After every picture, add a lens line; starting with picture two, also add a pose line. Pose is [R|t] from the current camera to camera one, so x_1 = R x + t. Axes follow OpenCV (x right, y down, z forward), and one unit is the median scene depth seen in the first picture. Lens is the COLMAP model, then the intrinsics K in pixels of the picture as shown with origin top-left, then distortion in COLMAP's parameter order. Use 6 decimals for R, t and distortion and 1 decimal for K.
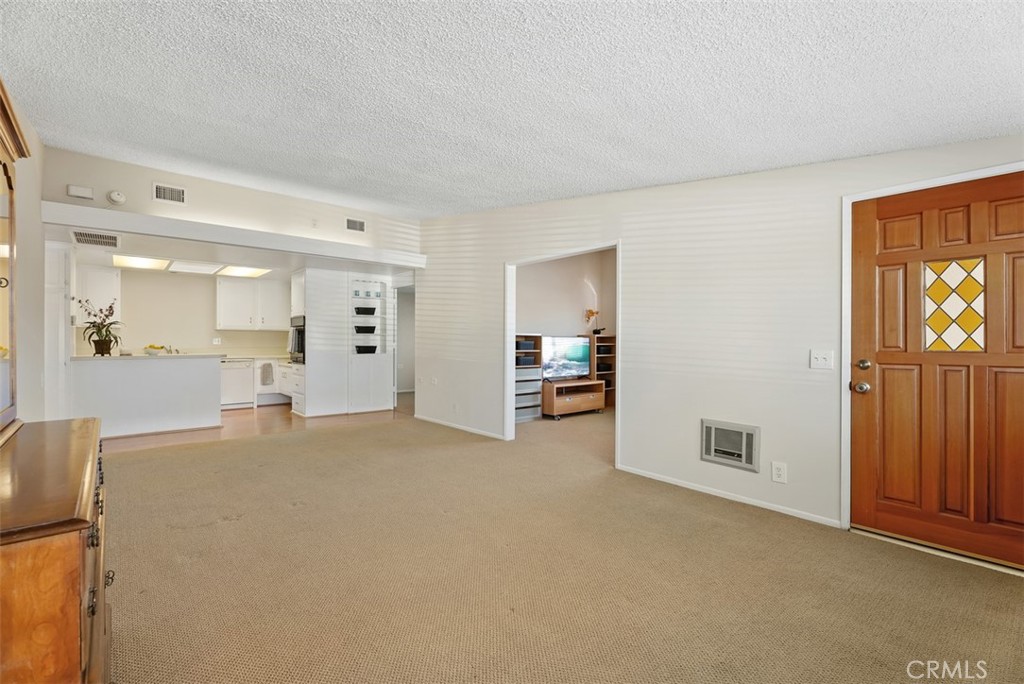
lens RADIAL K [[455.4, 0, 515.1], [0, 455.4, 342.0], [0, 0, 1]] dist [0.002570, -0.000278]
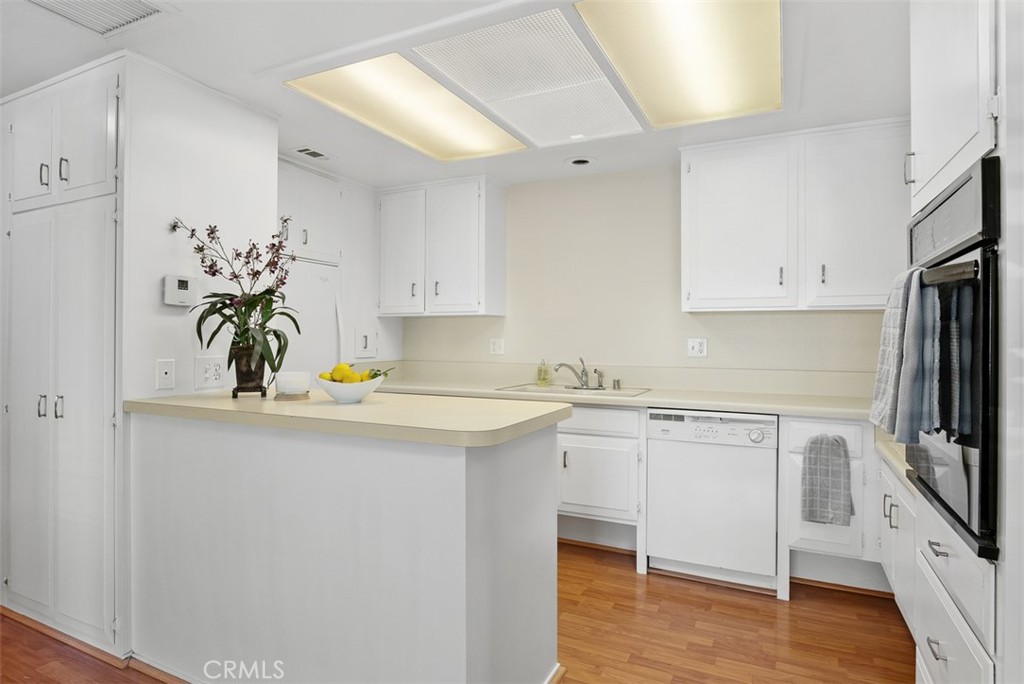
lens RADIAL K [[556.8, 0, 516.1], [0, 556.8, 346.0], [0, 0, 1]] dist [-0.003798, -0.000335]
pose [[0.396175, 0.010164, -0.918119, -0.333266], [-0.002688, 0.999947, 0.009910, -0.007591], [0.918171, -0.001458, 0.396182, 0.729185]]
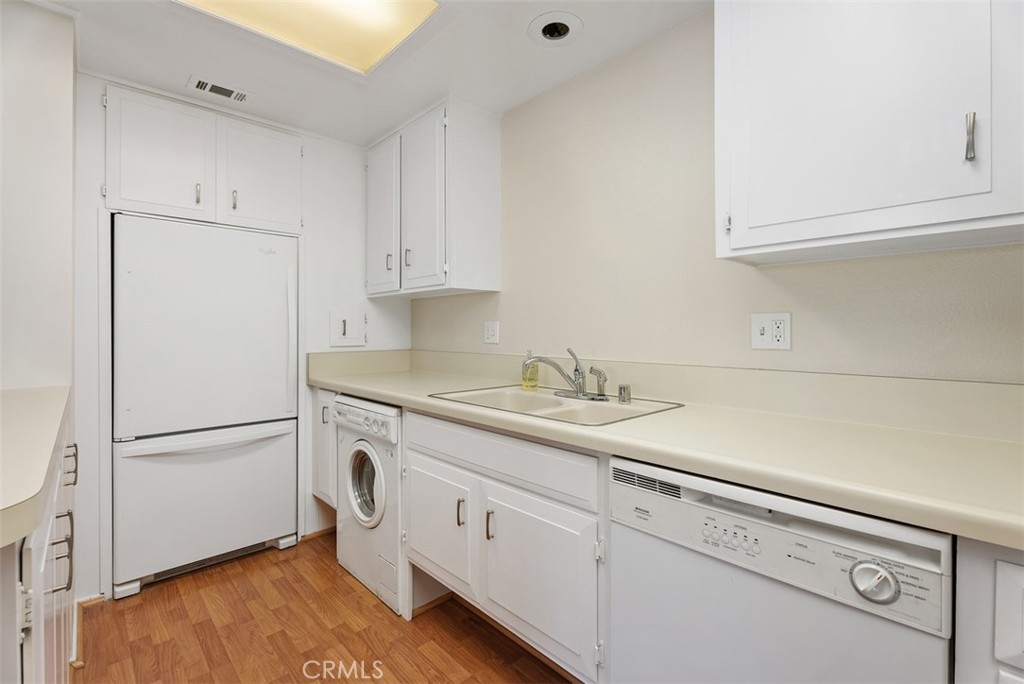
lens RADIAL K [[455.4, 0, 515.8], [0, 455.4, 336.6], [0, 0, 1]] dist [0.002570, -0.000278]
pose [[0.049562, 0.010955, -0.998711, -0.502009], [0.001855, 0.999937, 0.011060, -0.002284], [0.998769, -0.002401, 0.049539, 0.926746]]
